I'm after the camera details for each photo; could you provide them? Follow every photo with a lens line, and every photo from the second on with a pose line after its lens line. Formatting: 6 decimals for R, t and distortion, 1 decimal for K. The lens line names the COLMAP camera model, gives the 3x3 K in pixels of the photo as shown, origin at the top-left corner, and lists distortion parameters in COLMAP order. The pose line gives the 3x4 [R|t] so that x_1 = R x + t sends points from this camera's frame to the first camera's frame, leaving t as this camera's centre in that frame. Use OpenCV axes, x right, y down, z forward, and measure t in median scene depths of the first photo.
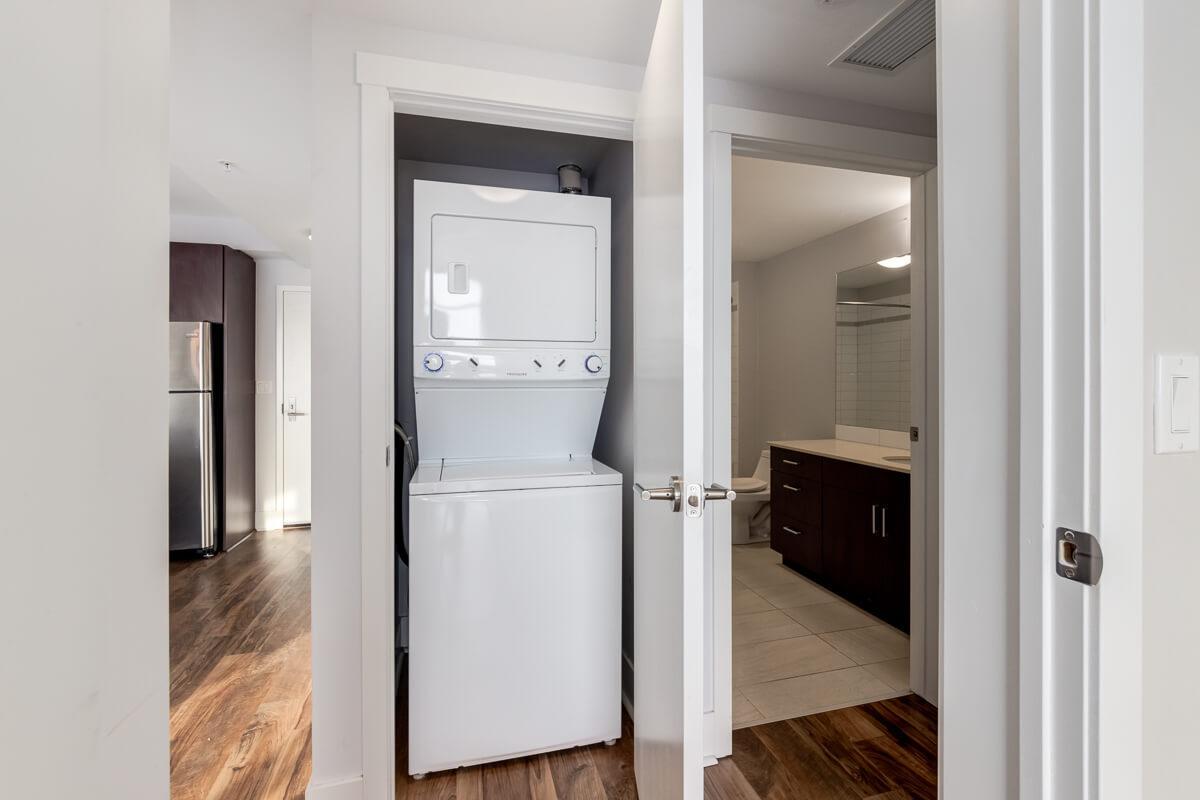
lens RADIAL K [[569.9, 0, 598.0], [0, 569.9, 379.3], [0, 0, 1]] dist [0.029845, 0.000018]
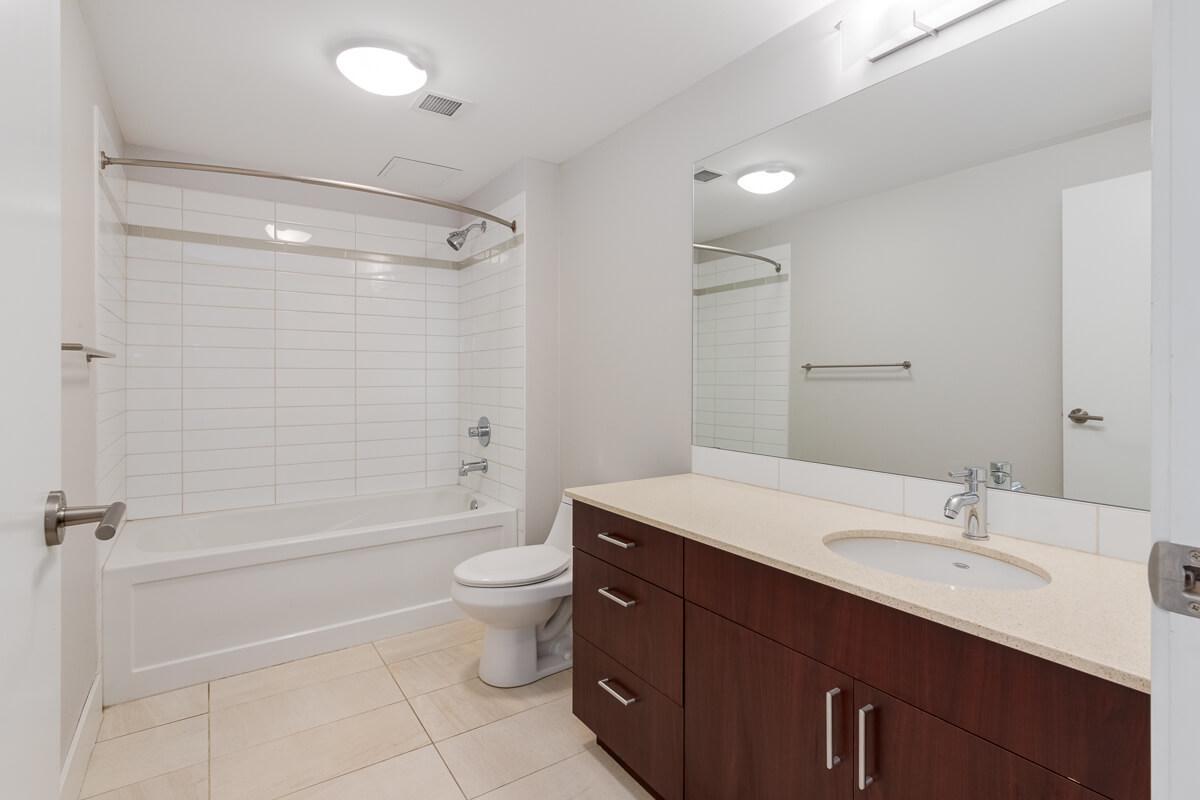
lens RADIAL K [[569.9, 0, 598.0], [0, 569.9, 379.3], [0, 0, 1]] dist [0.029845, 0.000018]
pose [[0.952354, -0.000784, 0.304994, 0.158720], [0.000343, 0.999999, 0.001498, 0.013914], [-0.304995, -0.001322, 0.952353, 0.485632]]
